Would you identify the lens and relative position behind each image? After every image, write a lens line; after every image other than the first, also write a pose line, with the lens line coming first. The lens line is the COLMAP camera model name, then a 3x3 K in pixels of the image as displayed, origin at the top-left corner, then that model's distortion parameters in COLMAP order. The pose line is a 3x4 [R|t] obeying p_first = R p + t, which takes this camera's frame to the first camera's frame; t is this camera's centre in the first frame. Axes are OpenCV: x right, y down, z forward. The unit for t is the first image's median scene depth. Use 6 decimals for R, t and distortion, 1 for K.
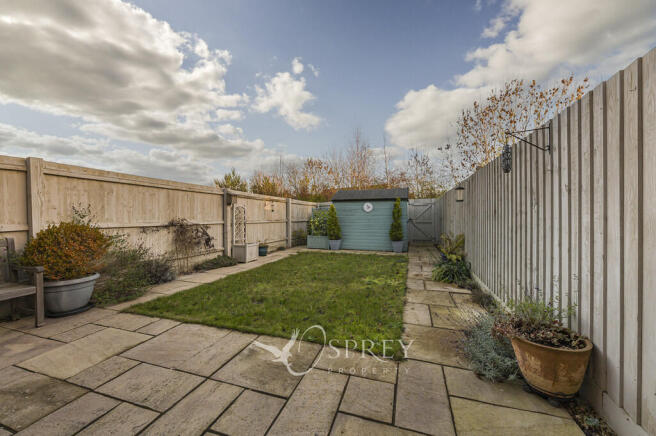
lens RADIAL K [[225.4, 0, 327.2], [0, 225.4, 216.7], [0, 0, 1]] dist [-0.000335, -0.000005]
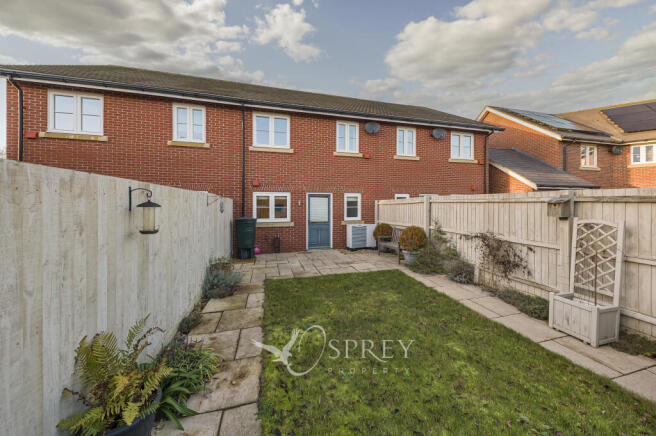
lens RADIAL K [[225.4, 0, 325.4], [0, 225.4, 203.0], [0, 0, 1]] dist [-0.000335, -0.000005]
pose [[-0.818687, 0.002836, -0.574233, 0.657500], [-0.001279, 0.999976, 0.006763, -0.164079], [0.574239, 0.006272, -0.818664, 1.862177]]
